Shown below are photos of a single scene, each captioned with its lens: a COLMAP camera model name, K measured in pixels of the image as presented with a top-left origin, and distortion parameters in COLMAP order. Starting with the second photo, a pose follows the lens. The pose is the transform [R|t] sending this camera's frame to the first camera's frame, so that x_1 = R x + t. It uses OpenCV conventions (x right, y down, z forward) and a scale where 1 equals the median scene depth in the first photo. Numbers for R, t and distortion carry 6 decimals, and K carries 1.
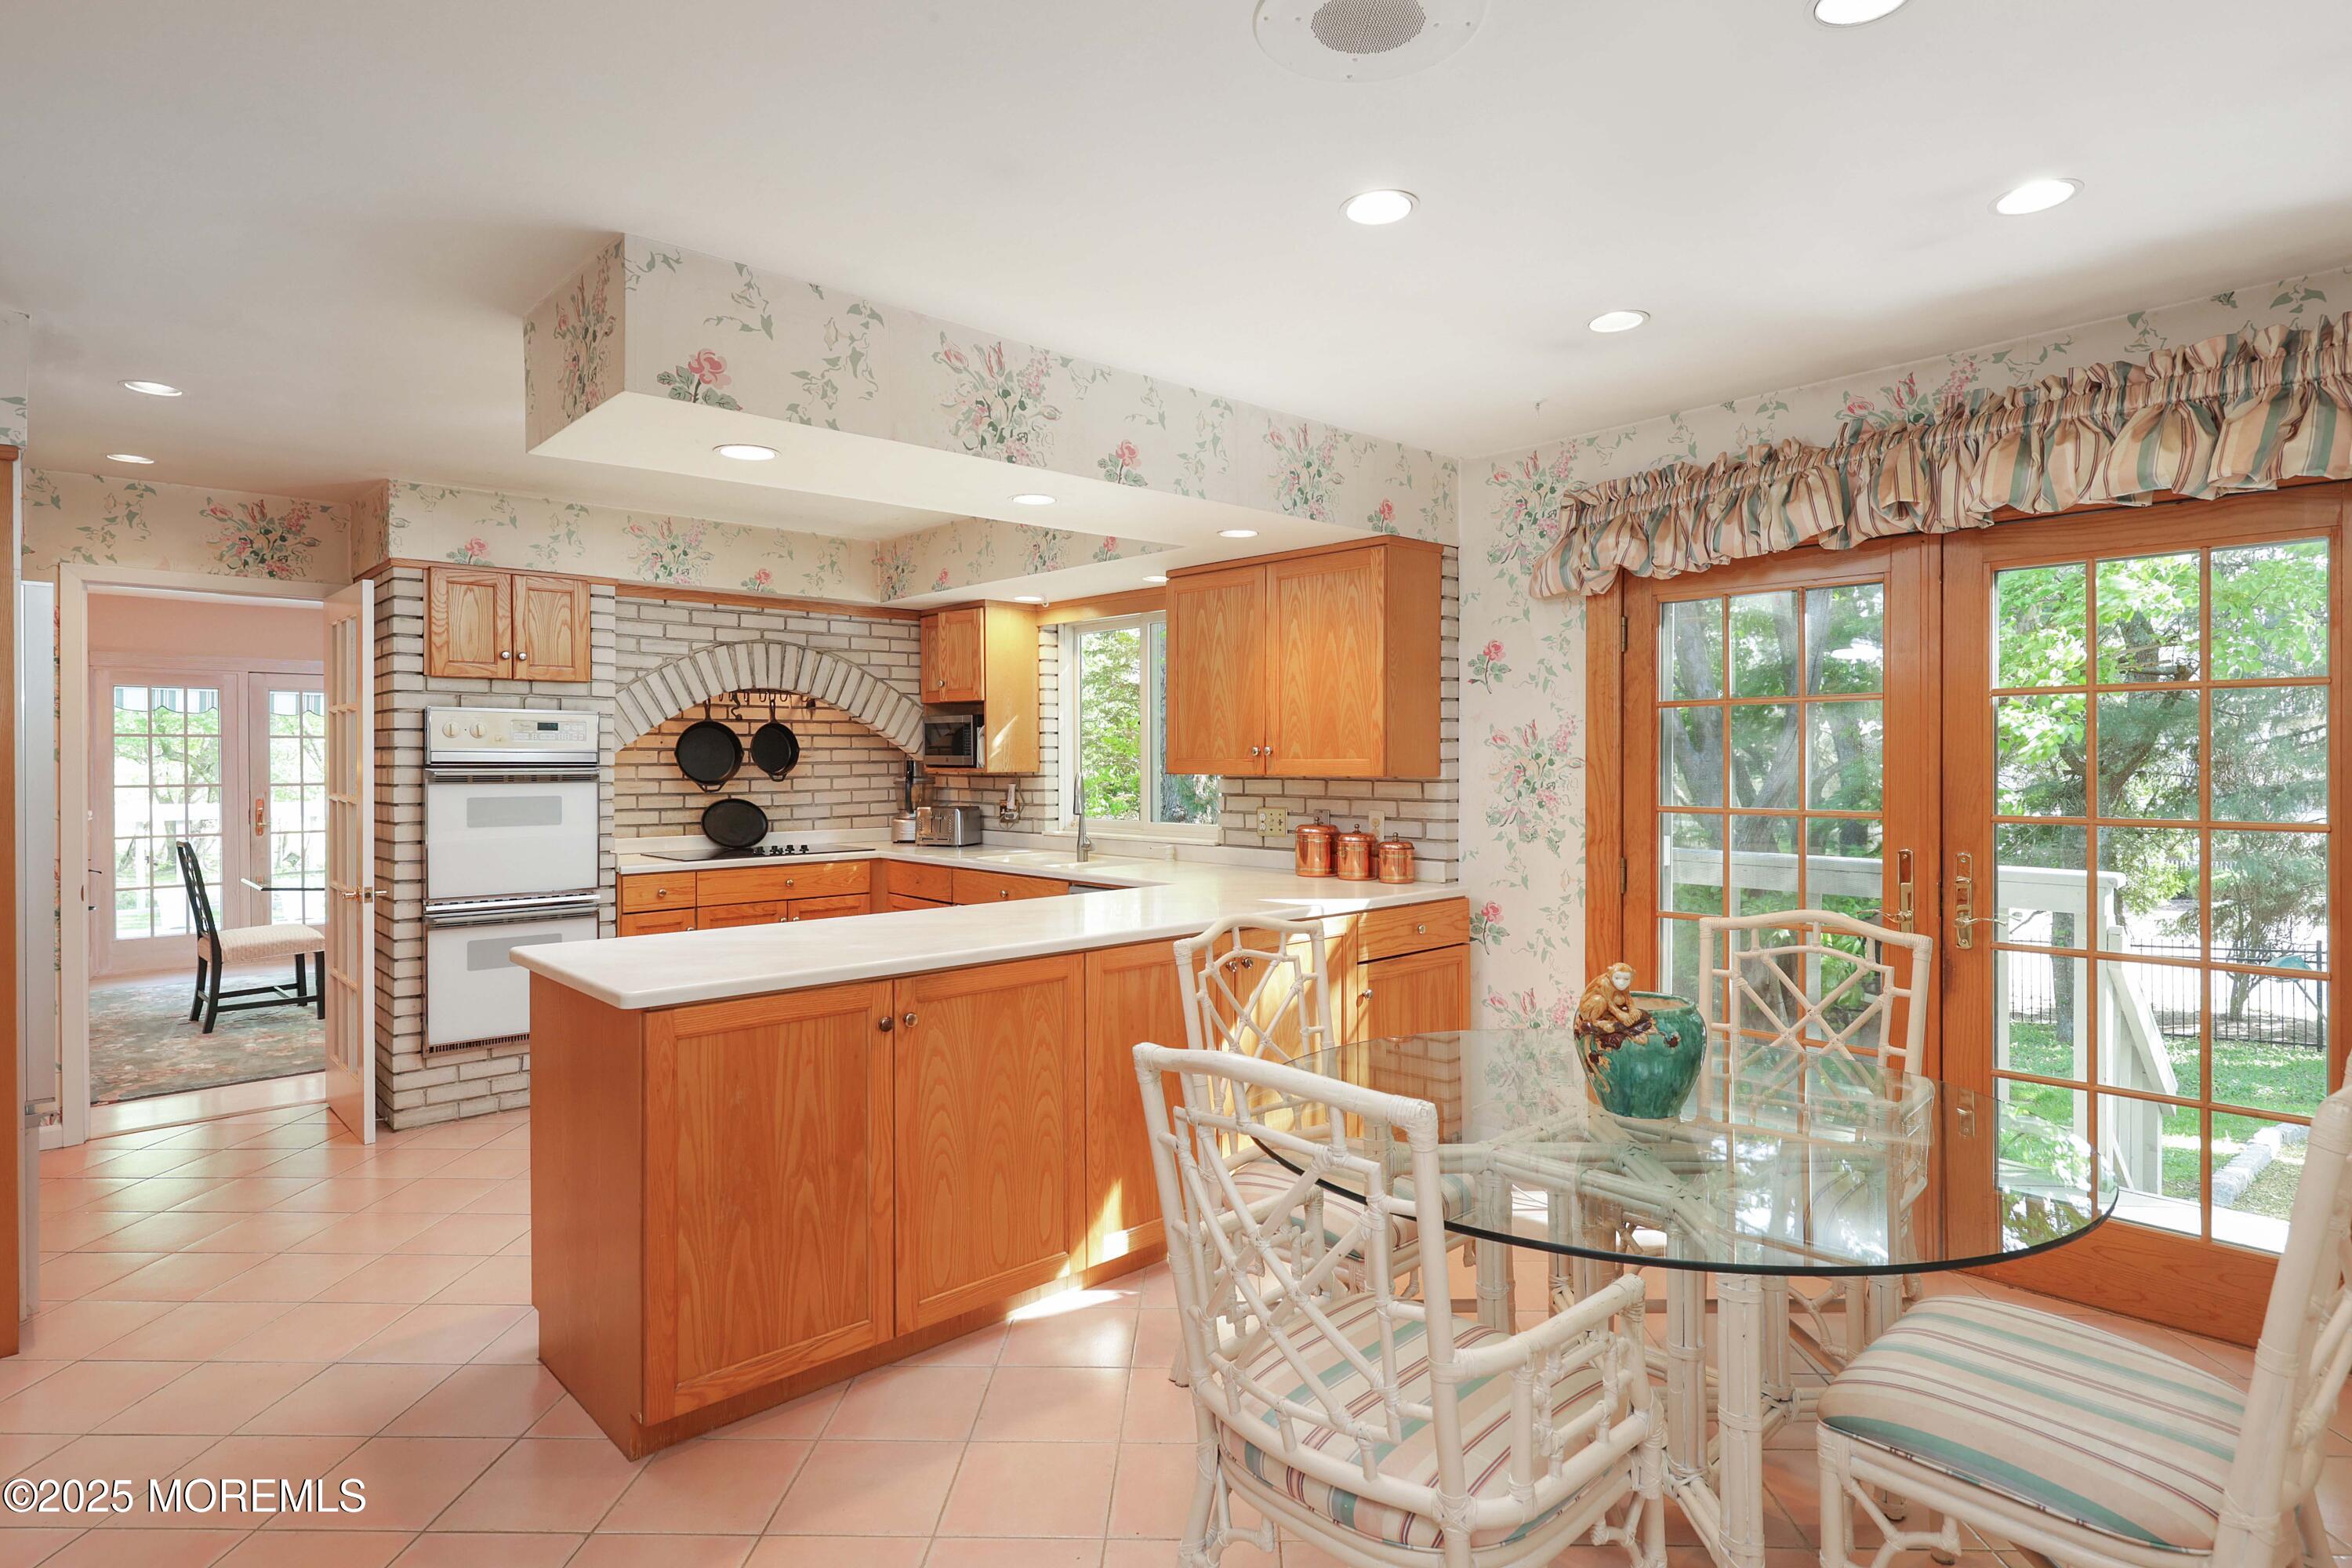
lens RADIAL K [[1252.5, 0, 1144.9], [0, 1252.5, 769.9], [0, 0, 1]] dist [0.006066, 0.000693]
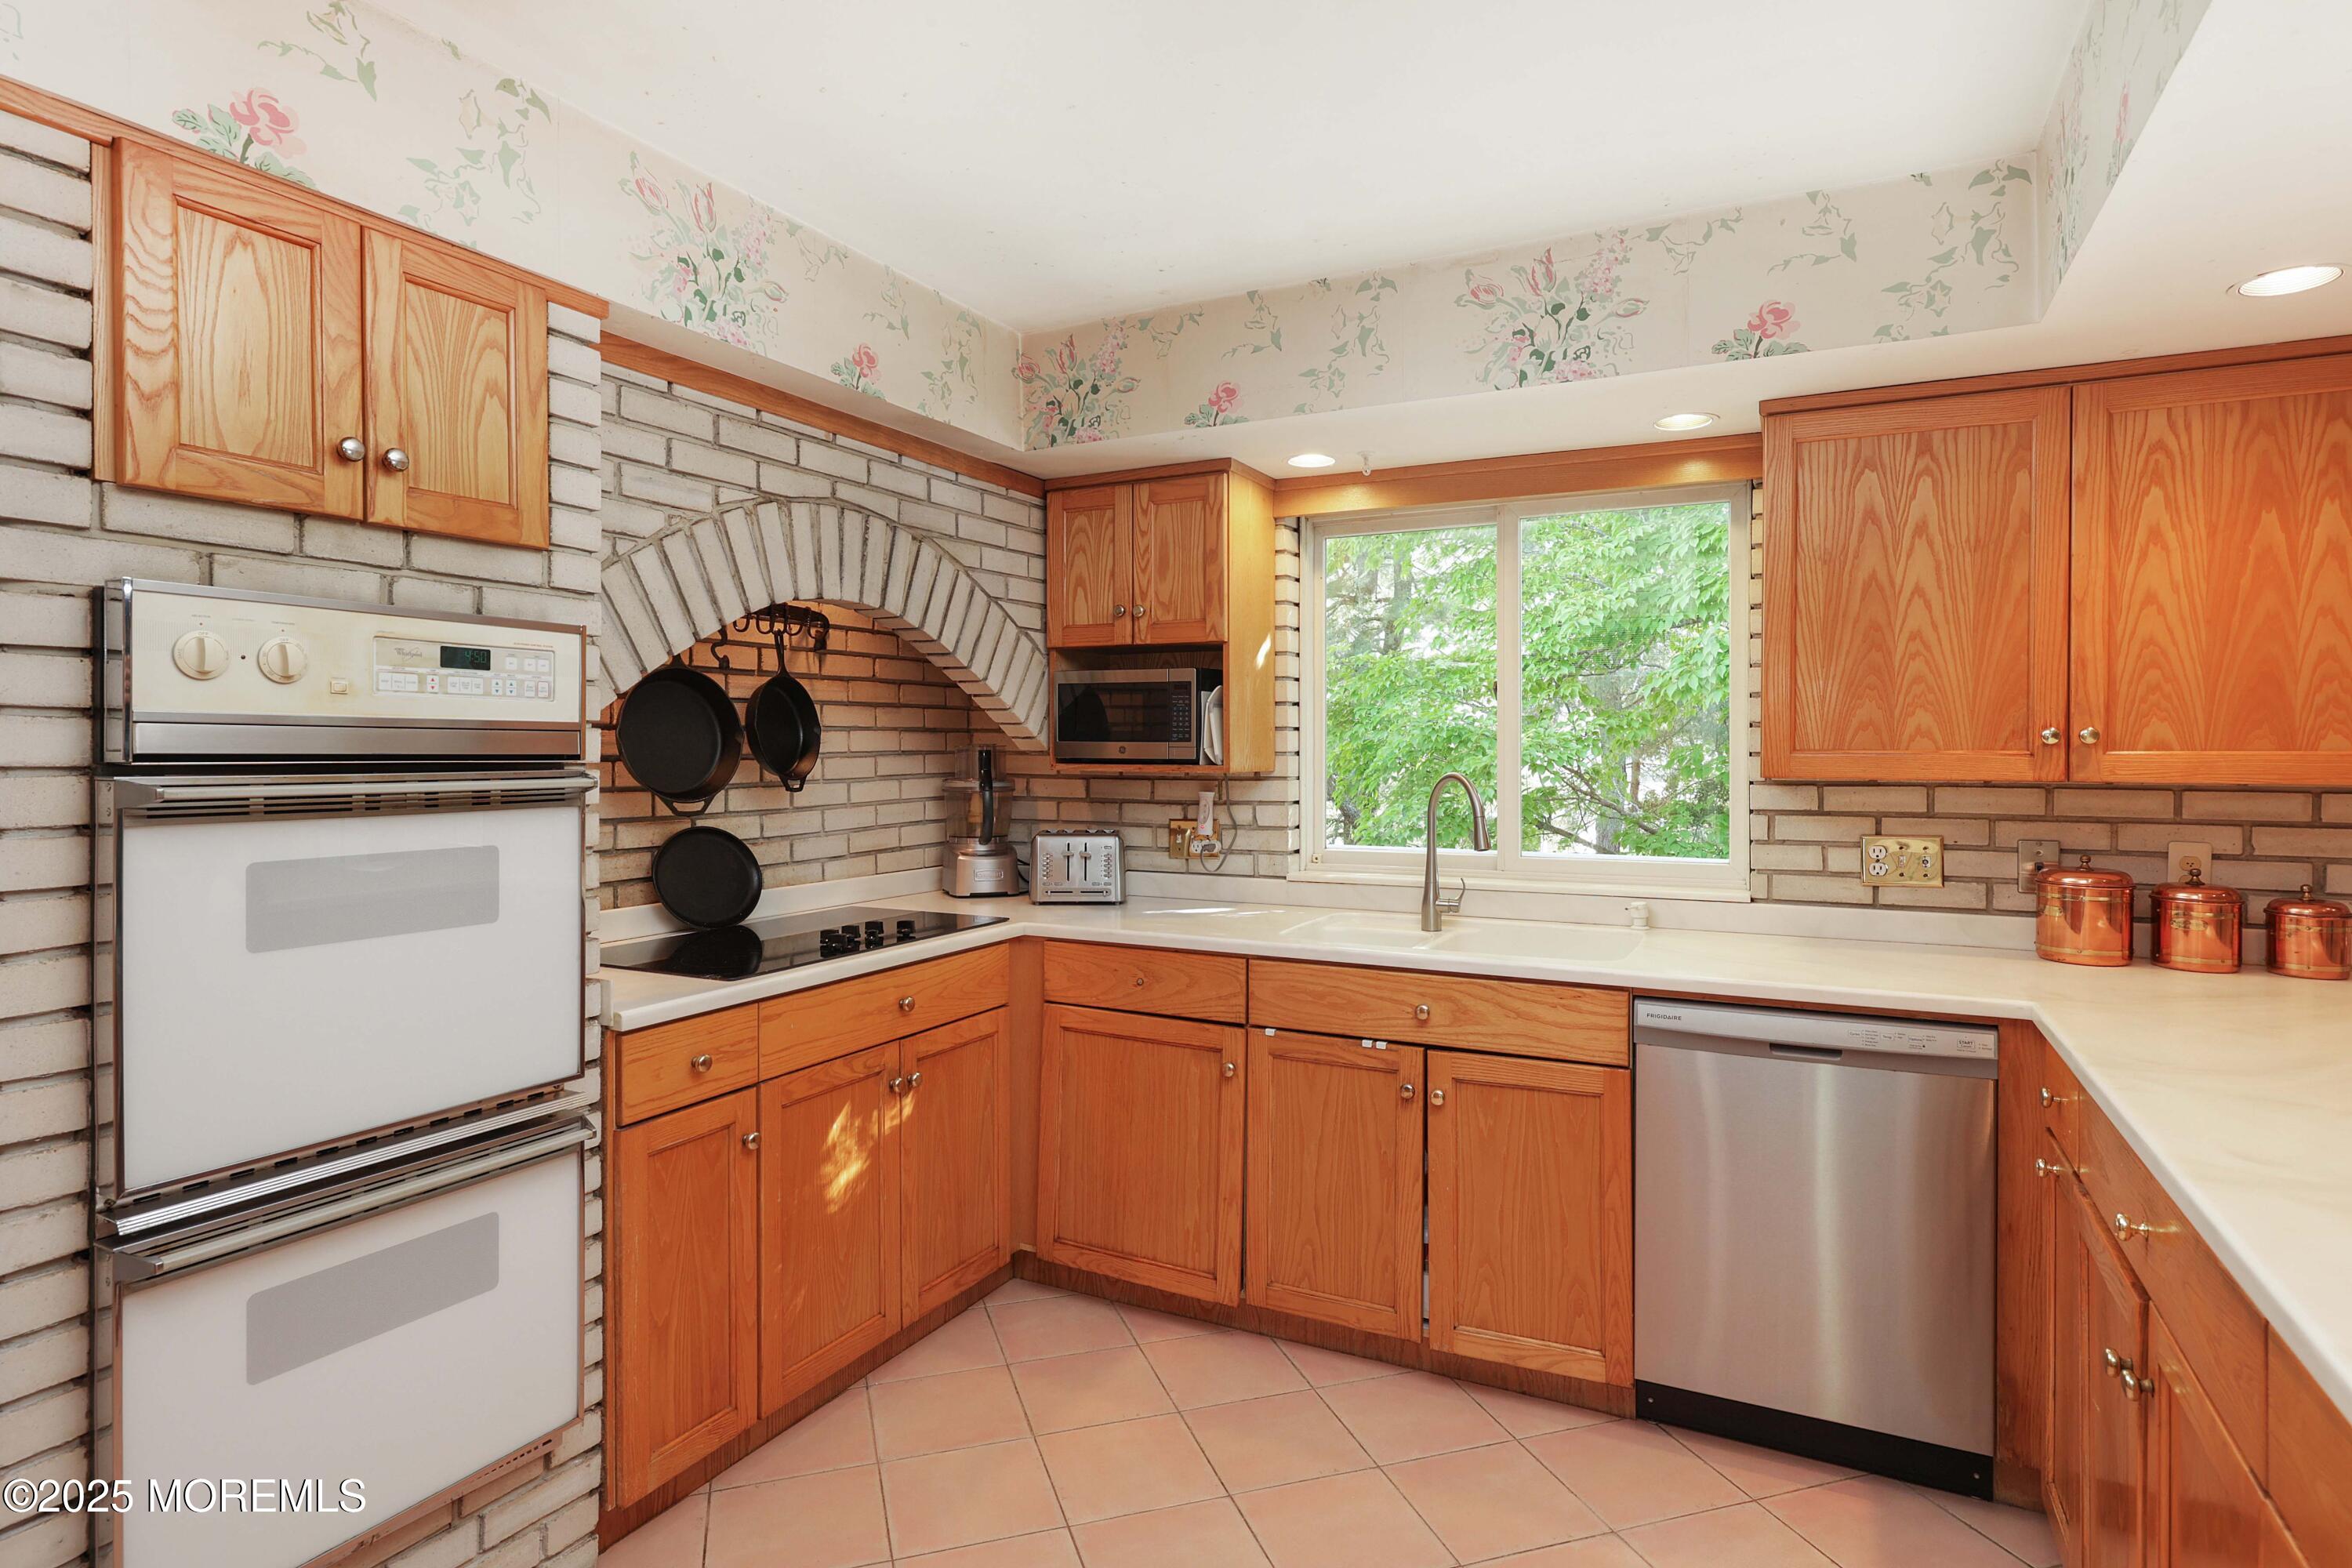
lens RADIAL K [[1252.5, 0, 1137.2], [0, 1252.5, 755.8], [0, 0, 1]] dist [0.006066, 0.000693]
pose [[0.935635, 0.000148, 0.352970, -0.434149], [0.000154, 1.000000, -0.000828, -0.005950], [-0.352970, 0.000829, 0.935634, 0.603499]]
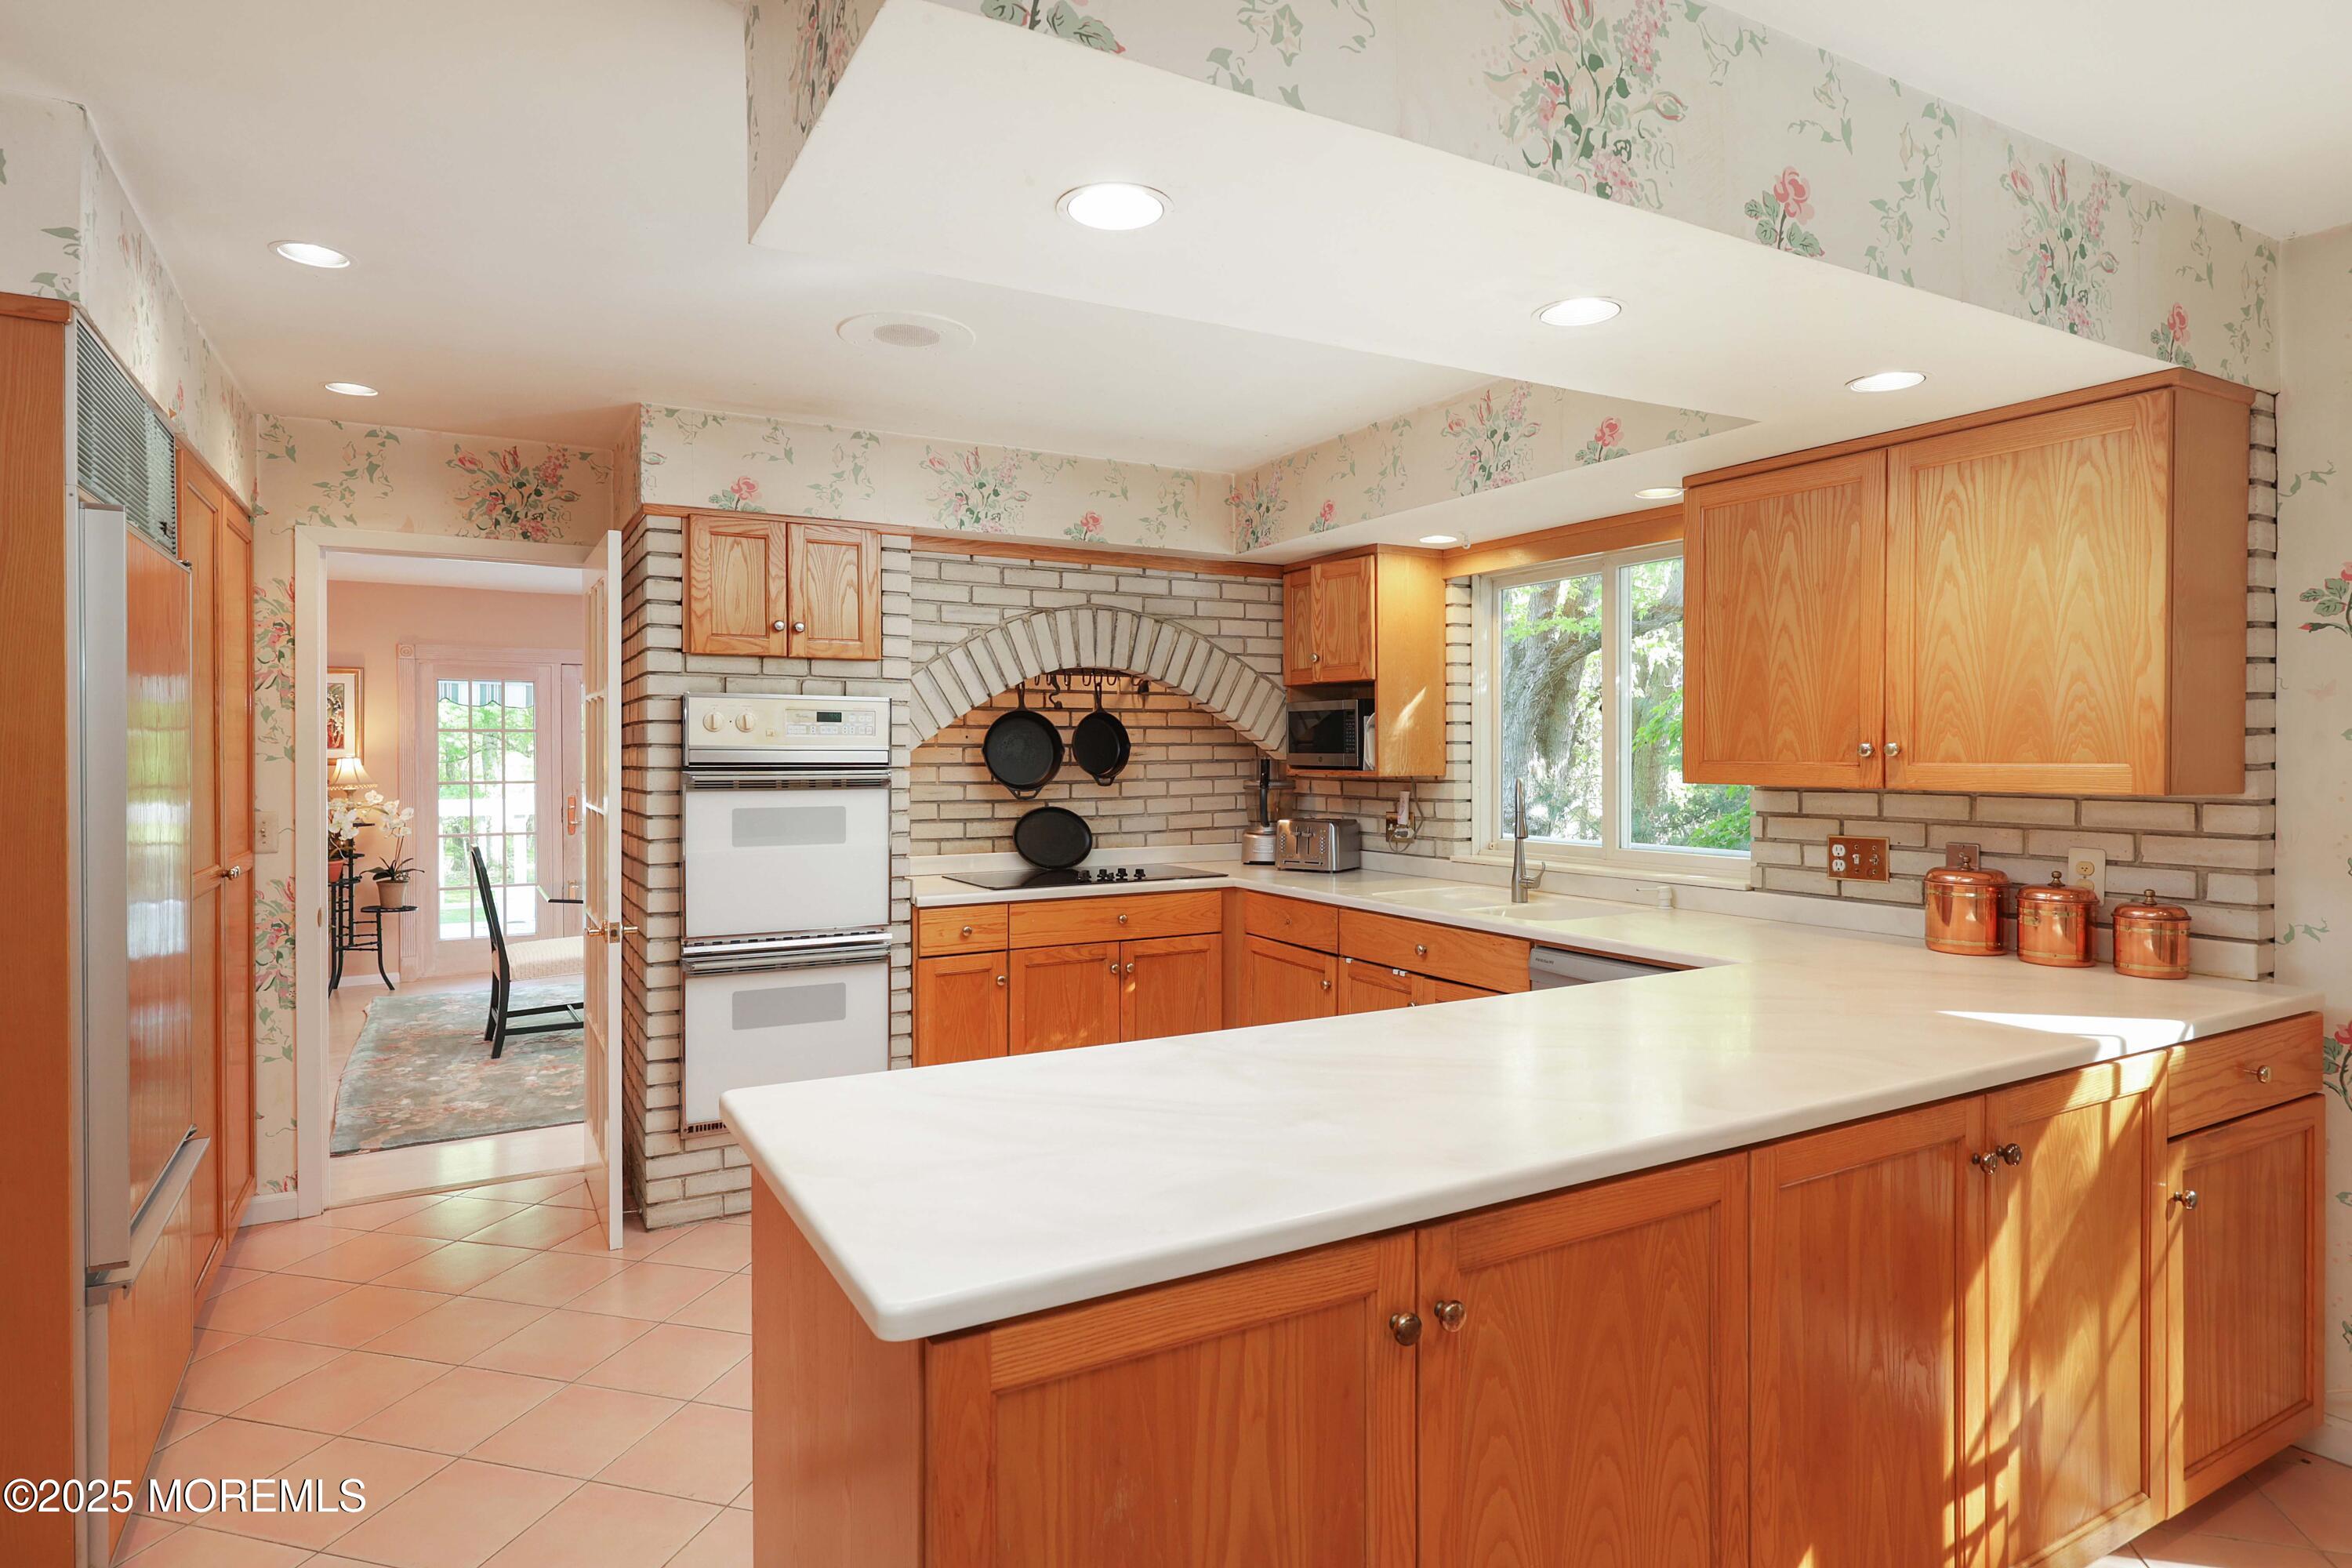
lens RADIAL K [[1252.5, 0, 1146.8], [0, 1252.5, 761.3], [0, 0, 1]] dist [0.006066, 0.000693]
pose [[0.974641, 0.002274, -0.223764, -0.113295], [-0.002452, 0.999997, -0.000520, -0.007458], [0.223762, 0.001056, 0.974643, 0.294901]]
